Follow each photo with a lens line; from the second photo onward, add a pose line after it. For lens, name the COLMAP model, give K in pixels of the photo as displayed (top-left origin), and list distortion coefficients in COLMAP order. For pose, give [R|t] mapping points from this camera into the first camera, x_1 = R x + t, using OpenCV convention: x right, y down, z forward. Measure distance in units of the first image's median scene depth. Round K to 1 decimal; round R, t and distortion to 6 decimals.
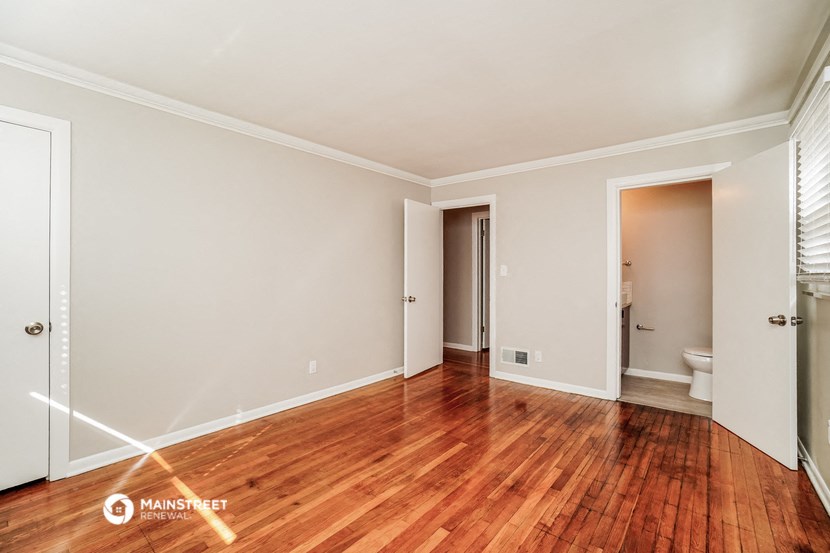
lens RADIAL K [[371.0, 0, 415.0], [0, 371.0, 276.5], [0, 0, 1]] dist [-0.048936, 0.000103]
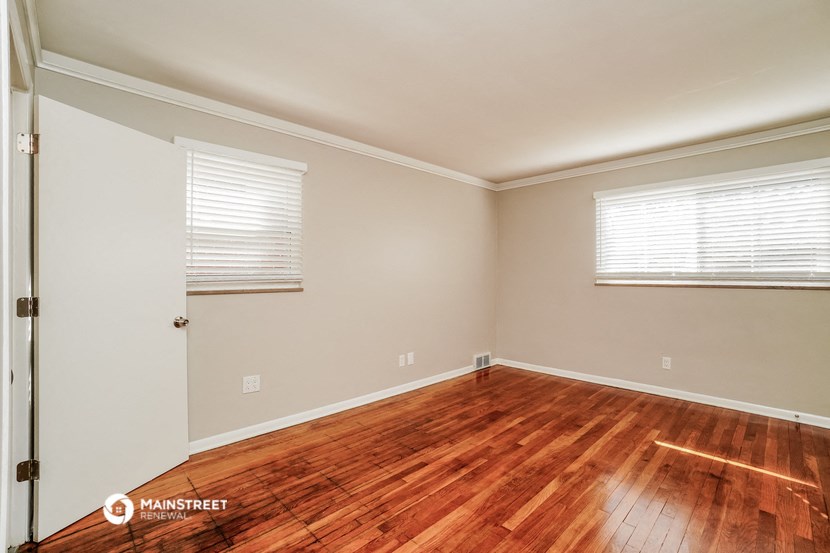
lens RADIAL K [[399.4, 0, 415.0], [0, 399.4, 276.5], [0, 0, 1]] dist [0.001422, 0.000358]
pose [[-0.995733, -0.001290, 0.092276, 0.293655], [-0.000496, 0.999963, 0.008619, -0.007110], [-0.092284, 0.008536, -0.995696, 2.159148]]
